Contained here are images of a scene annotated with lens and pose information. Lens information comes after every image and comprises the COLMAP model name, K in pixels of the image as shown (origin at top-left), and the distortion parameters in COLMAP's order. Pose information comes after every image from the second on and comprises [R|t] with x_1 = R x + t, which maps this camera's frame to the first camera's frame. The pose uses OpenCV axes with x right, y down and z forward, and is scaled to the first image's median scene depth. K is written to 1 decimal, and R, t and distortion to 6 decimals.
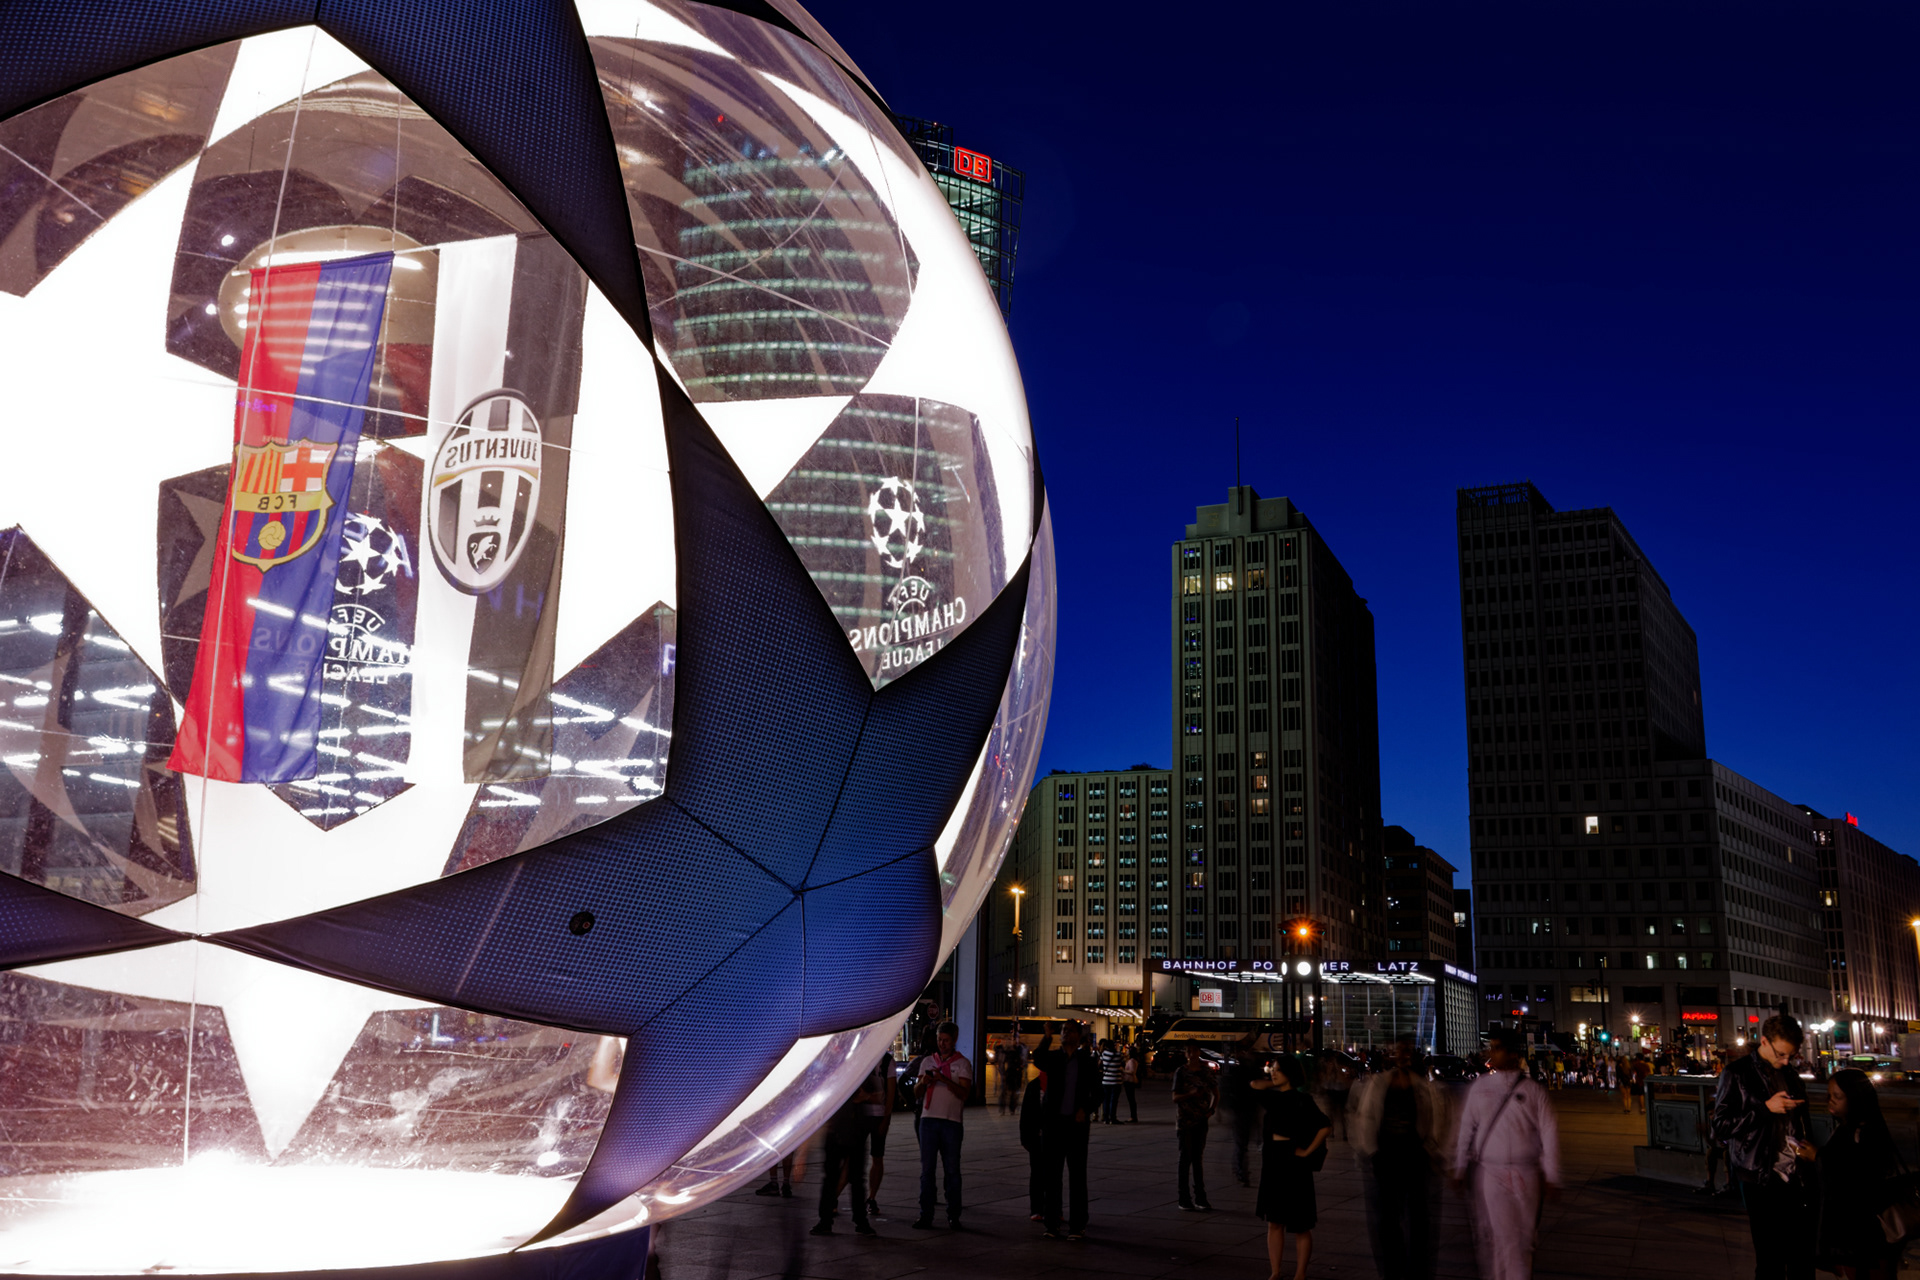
lens RADIAL K [[1652.6, 0, 946.0], [0, 1652.6, 633.7], [0, 0, 1]] dist [-0.025198, 0.029597]
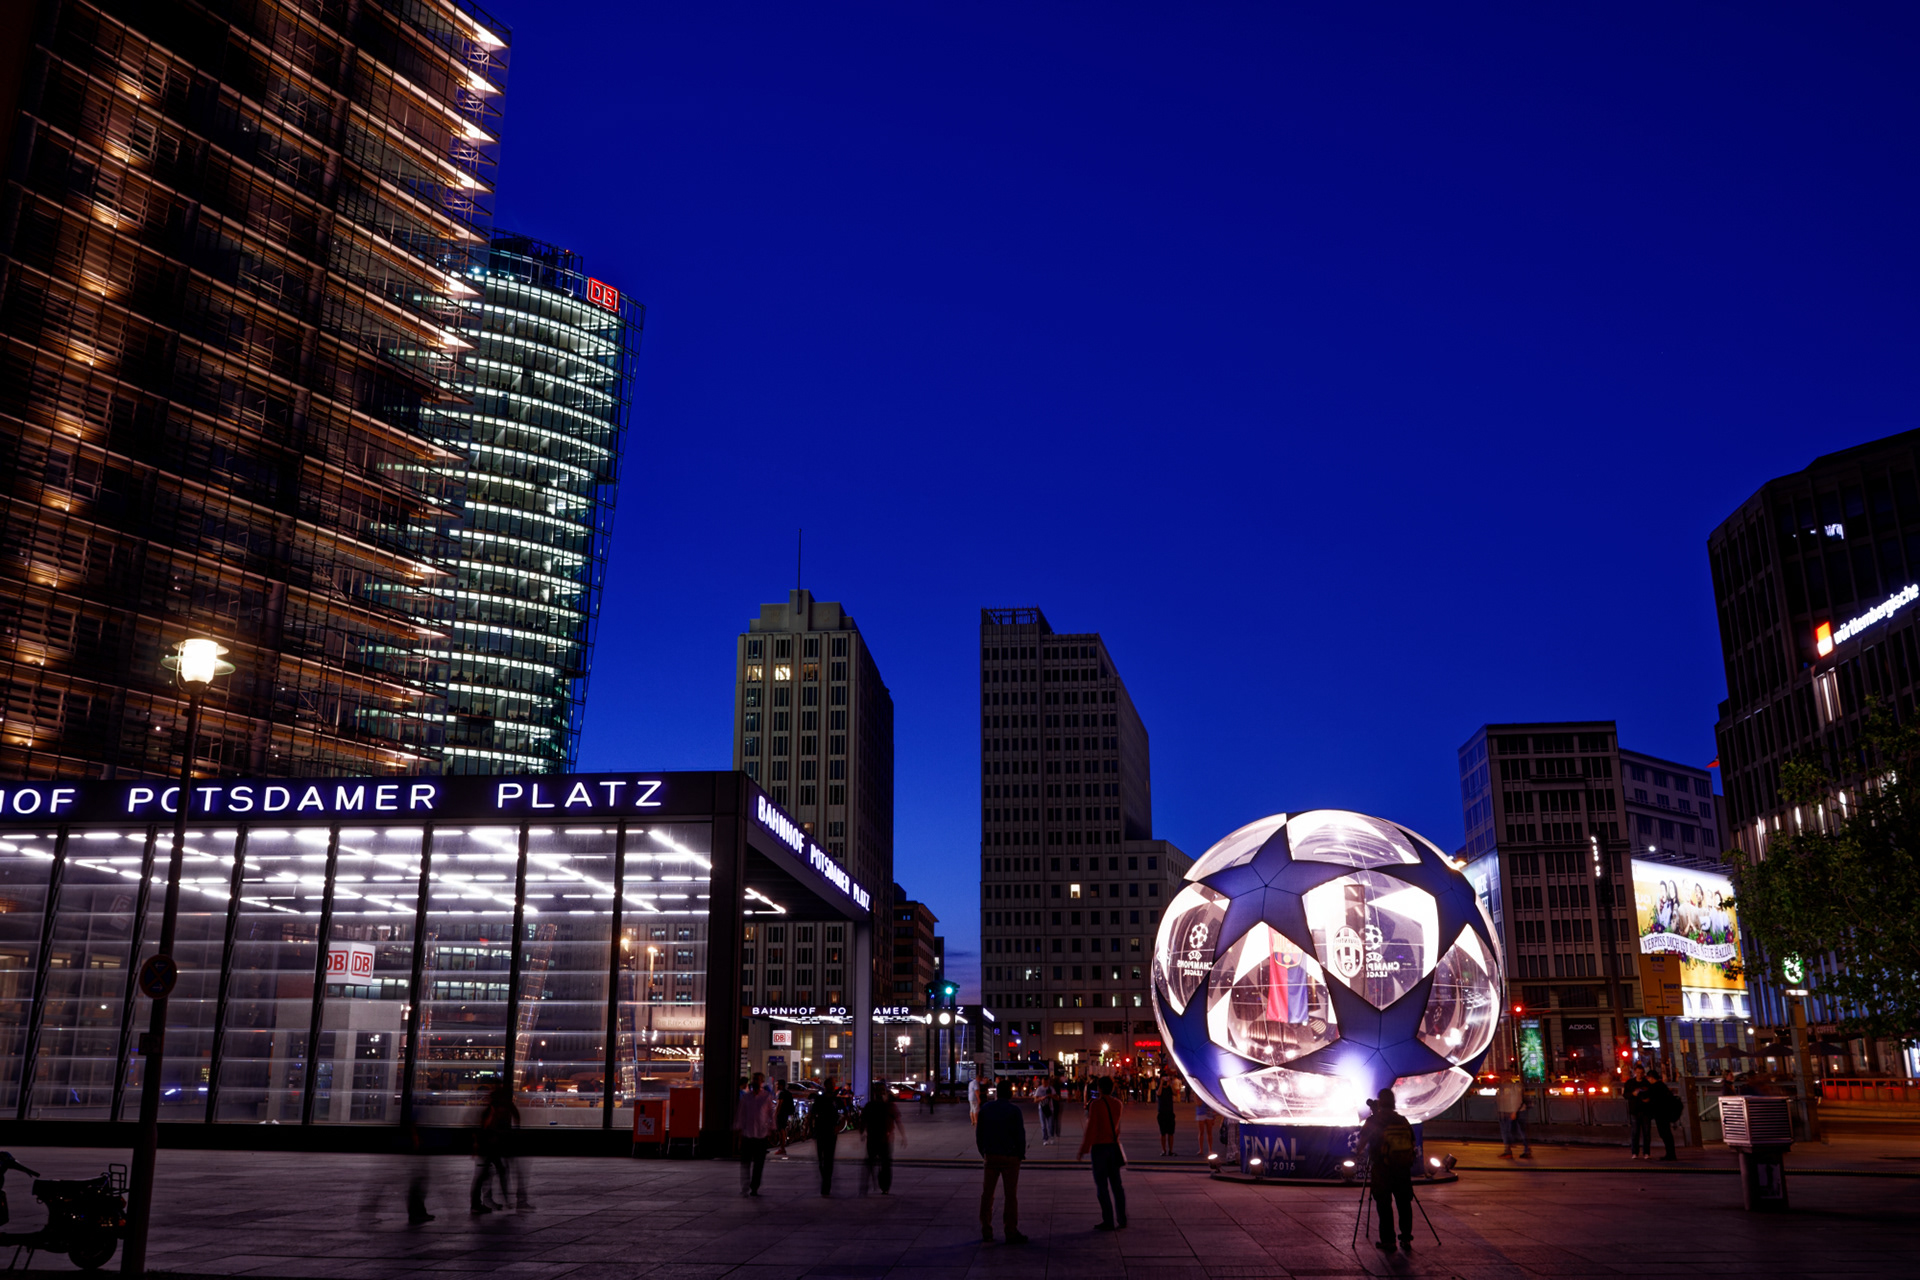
lens RADIAL K [[1652.6, 0, 961.8], [0, 1652.6, 632.4], [0, 0, 1]] dist [-0.025198, 0.029597]
pose [[0.933347, 0.063564, 0.353304, -0.135610], [-0.056815, 0.997950, -0.029452, -0.035710], [-0.354452, 0.007416, 0.935045, -0.129952]]
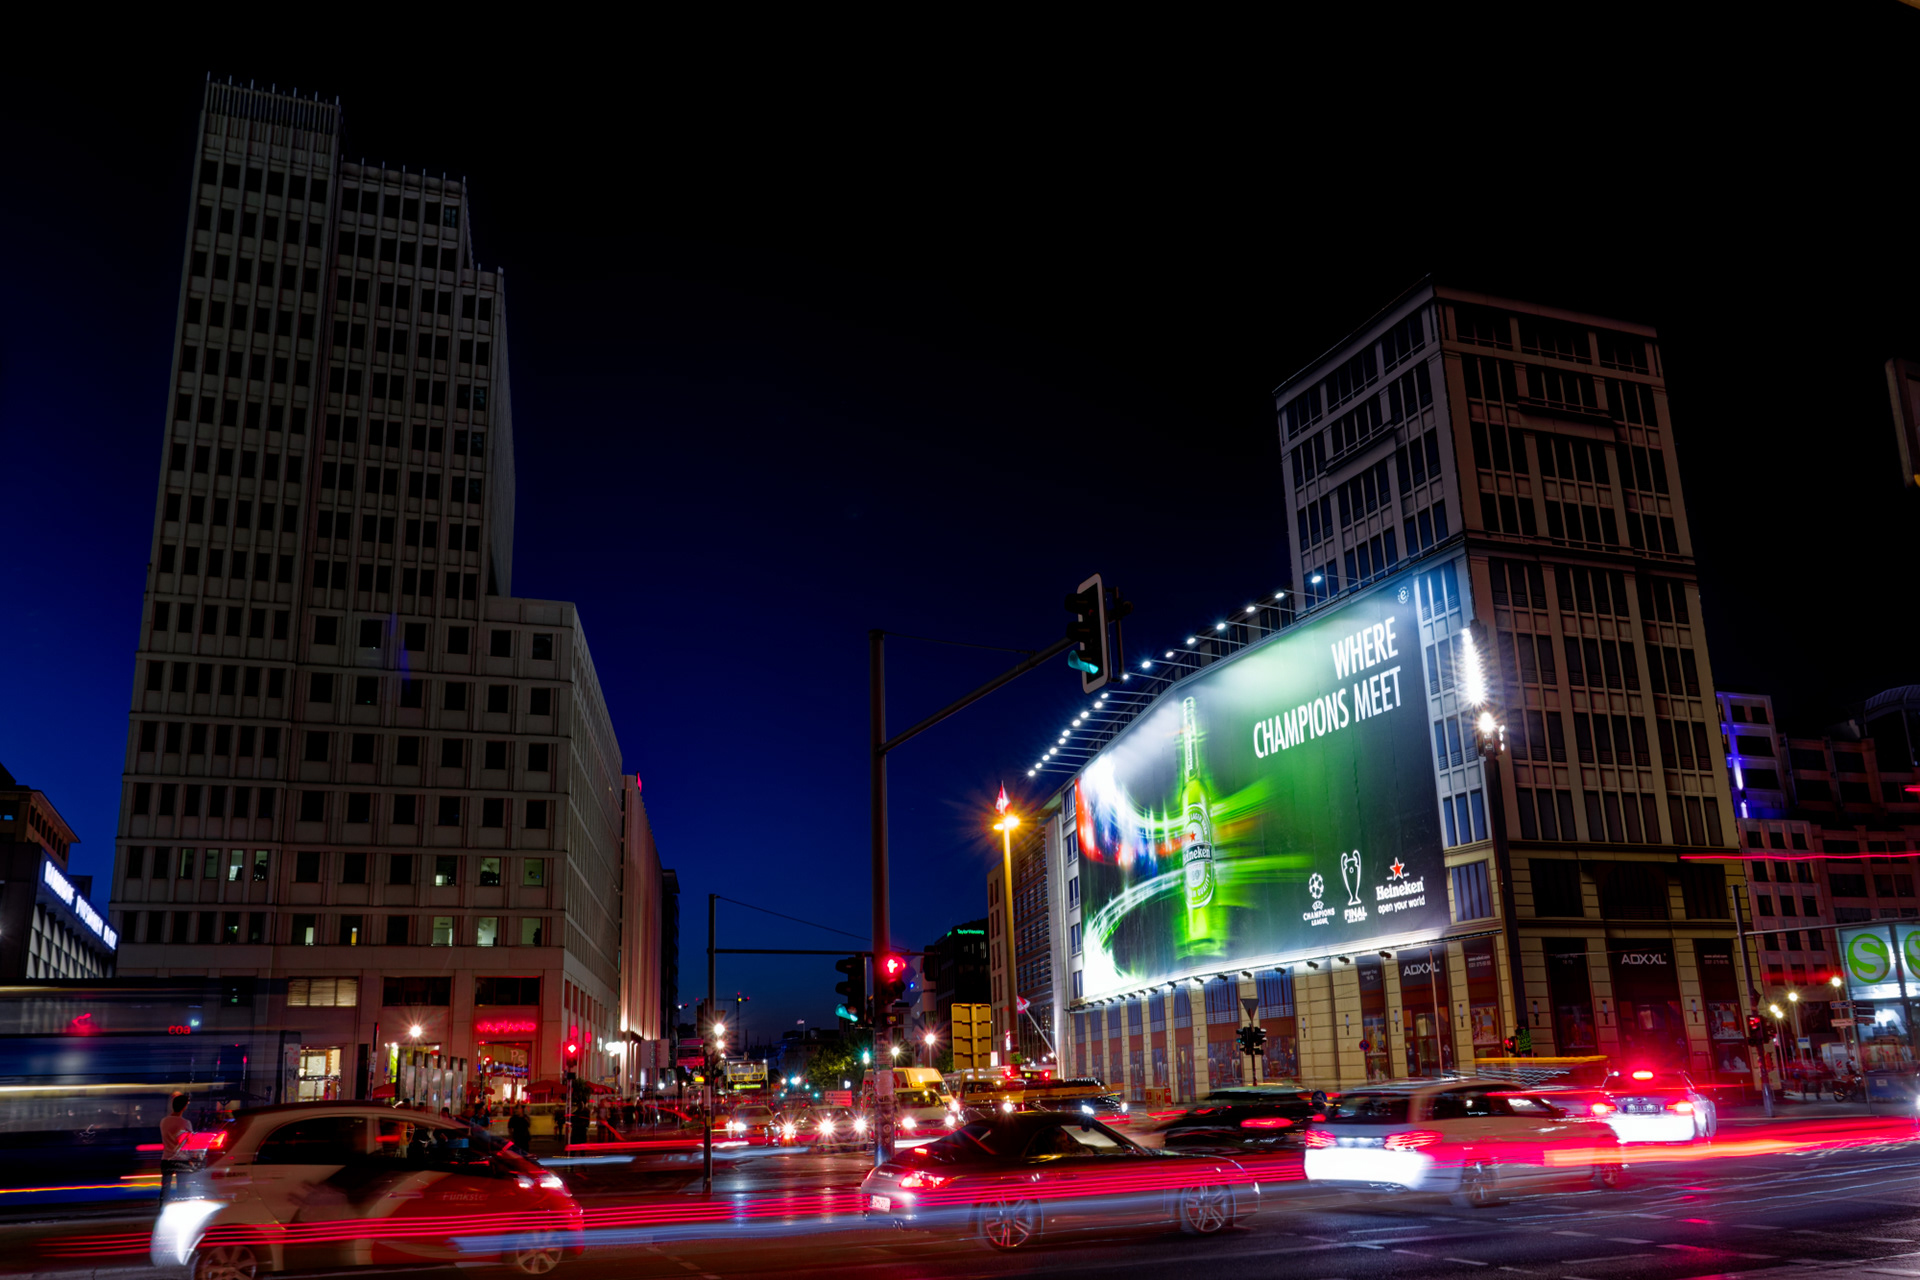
lens RADIAL K [[1652.6, 0, 961.1], [0, 1652.6, 636.9], [0, 0, 1]] dist [-0.025198, 0.029597]
pose [[0.686862, 0.148047, 0.711549, 0.126296], [-0.130389, 0.988250, -0.079752, 0.113770], [-0.714996, -0.038000, 0.698095, 0.453733]]
